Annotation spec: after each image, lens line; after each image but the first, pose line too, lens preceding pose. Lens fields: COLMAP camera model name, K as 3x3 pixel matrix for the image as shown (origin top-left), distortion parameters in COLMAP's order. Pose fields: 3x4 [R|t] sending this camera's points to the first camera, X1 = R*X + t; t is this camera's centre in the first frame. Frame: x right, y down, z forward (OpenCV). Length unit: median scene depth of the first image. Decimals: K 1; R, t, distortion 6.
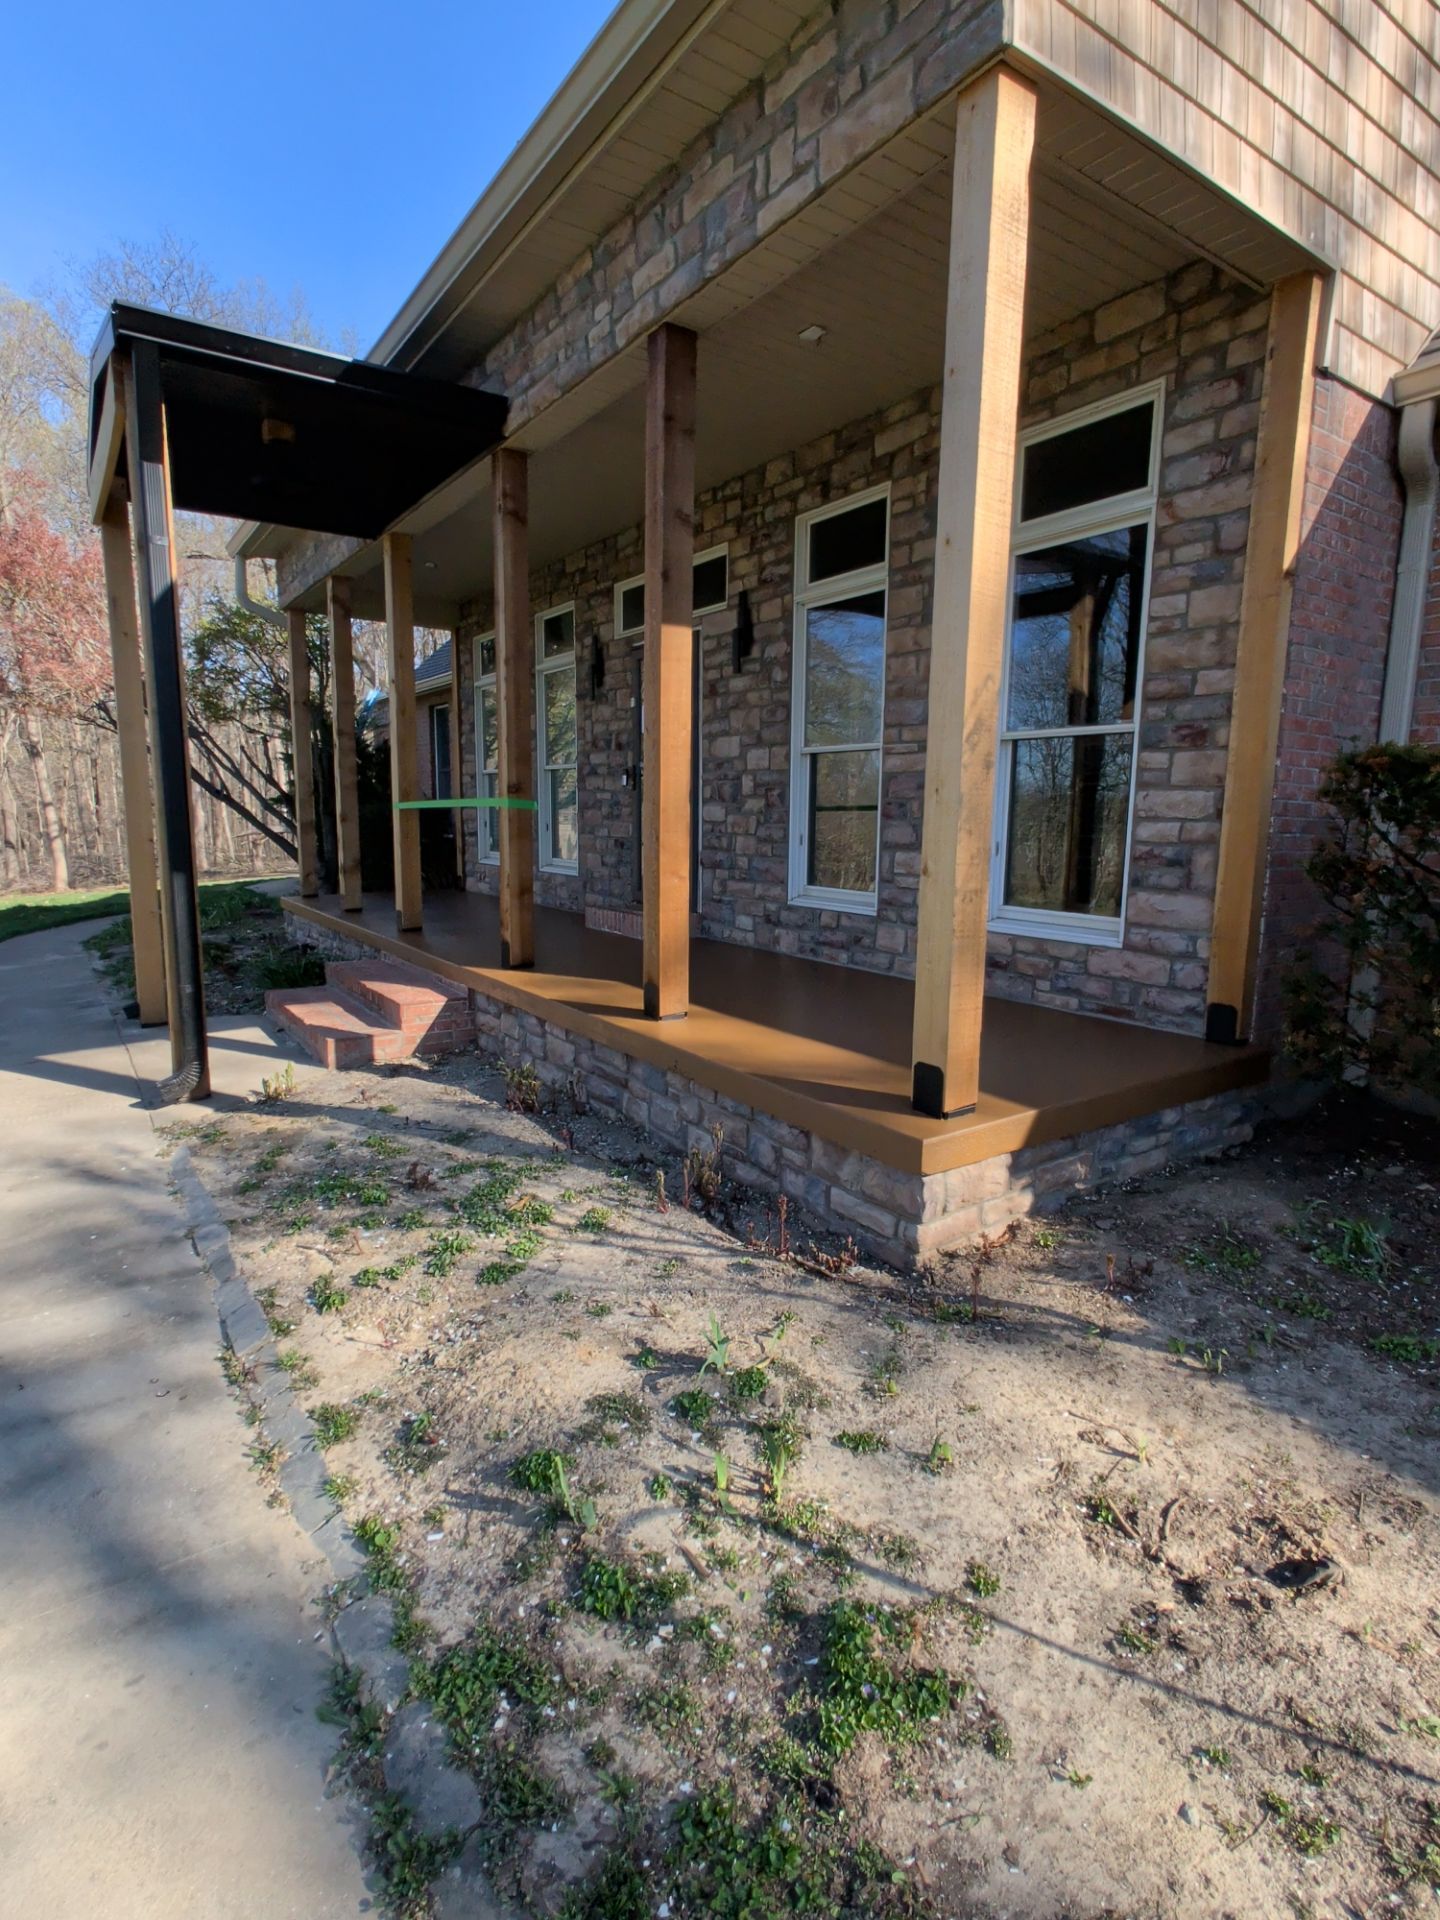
lens RADIAL K [[985.3, 0, 725.6], [0, 985.3, 966.8], [0, 0, 1]] dist [0.001839, 0.002362]
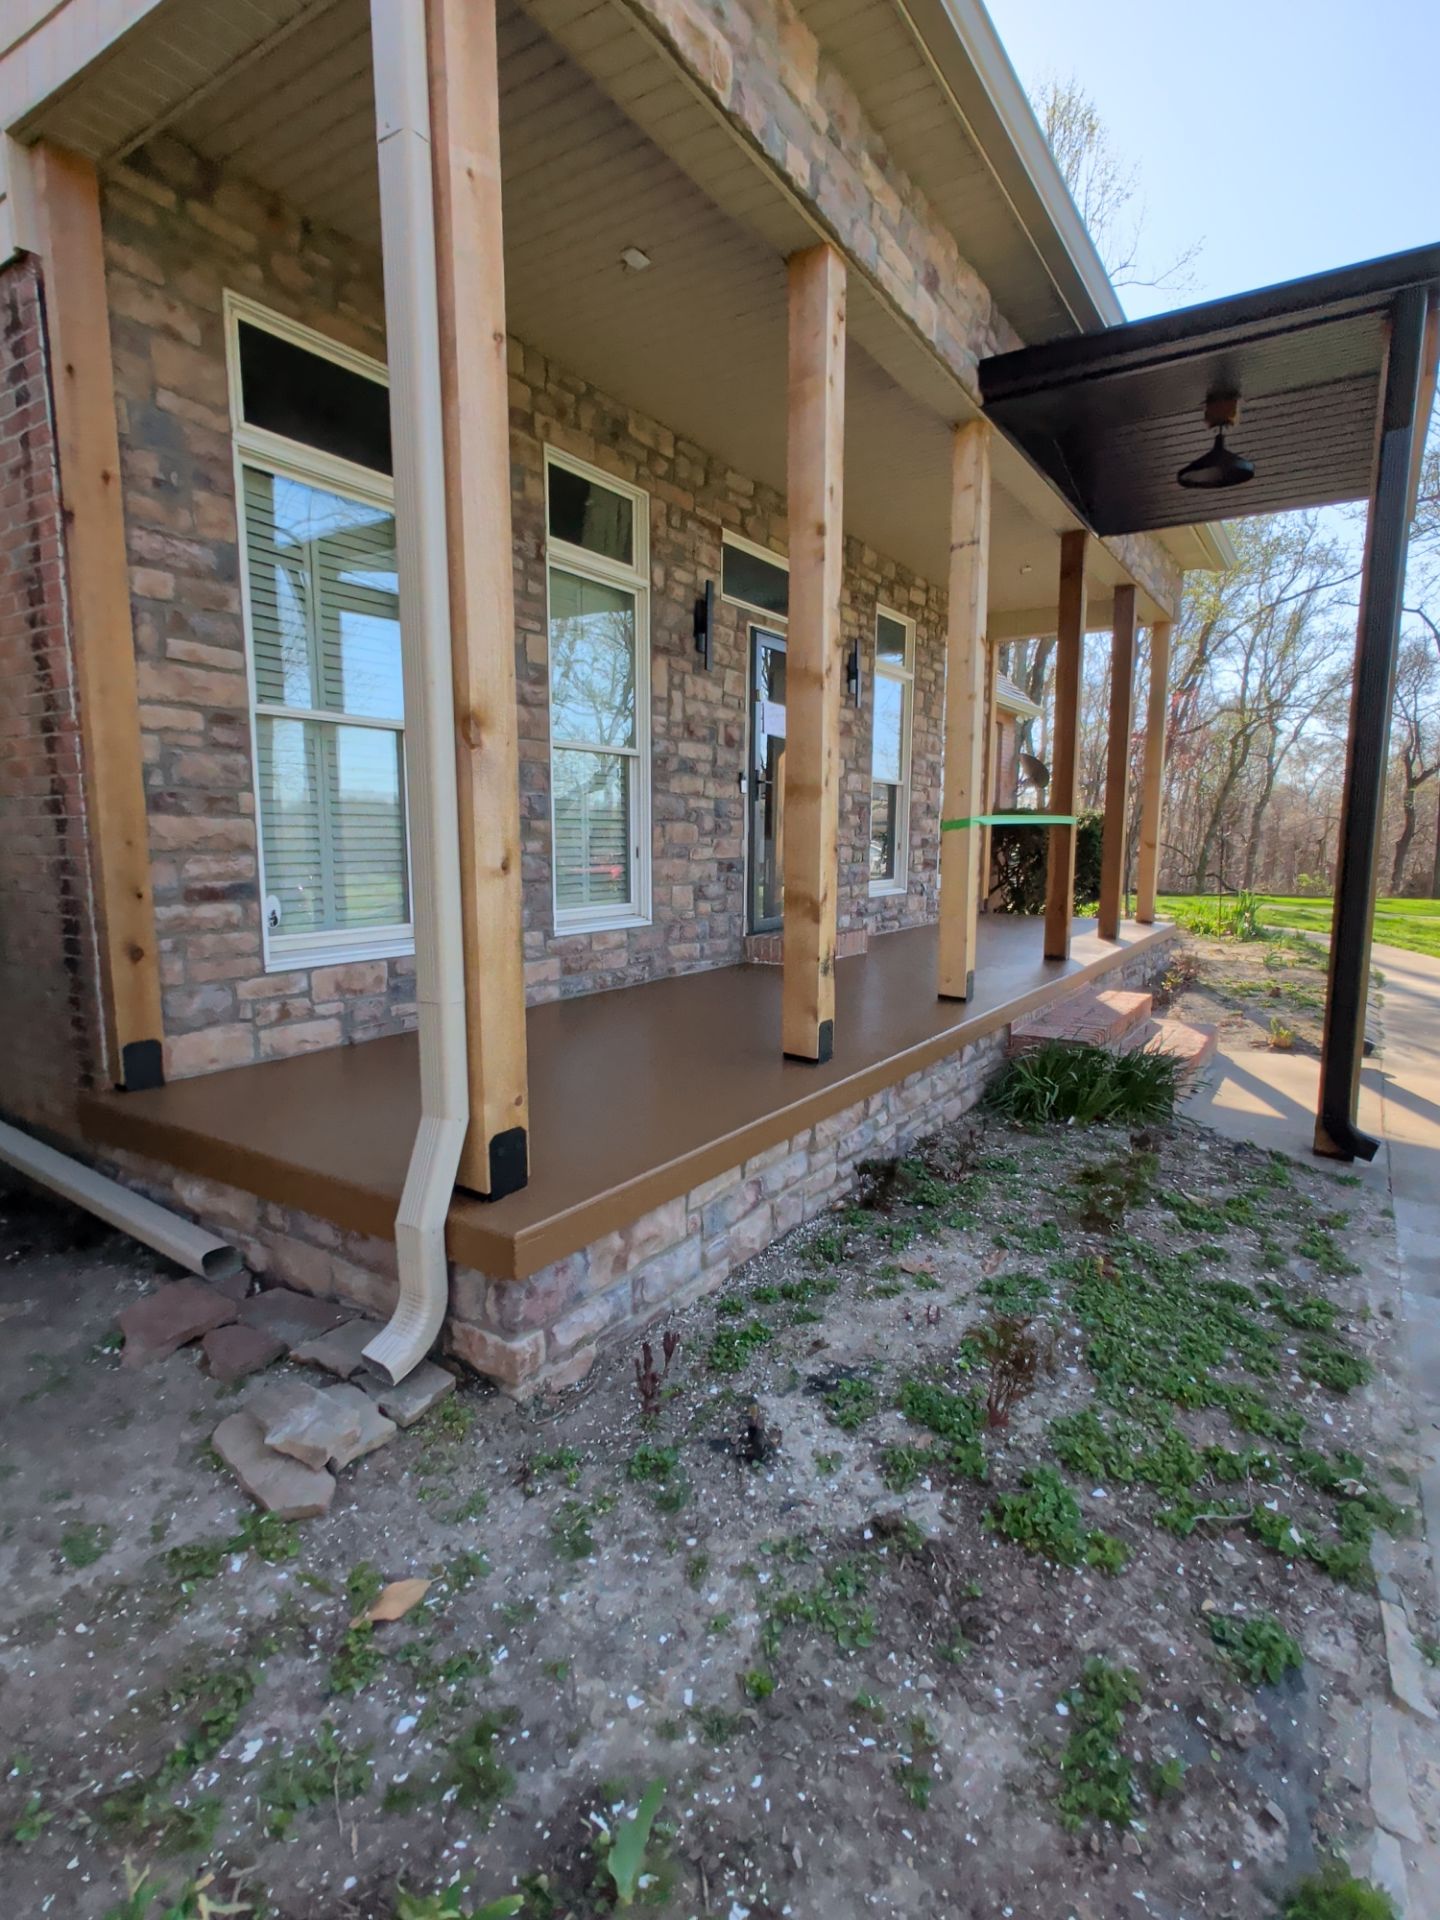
lens RADIAL K [[985.3, 0, 725.6], [0, 985.3, 966.8], [0, 0, 1]] dist [0.001839, 0.002362]
pose [[-0.363302, -0.135554, 0.921757, -1.576936], [0.134445, 0.971376, 0.195841, -0.365835], [-0.921920, 0.195075, -0.334679, 2.291683]]
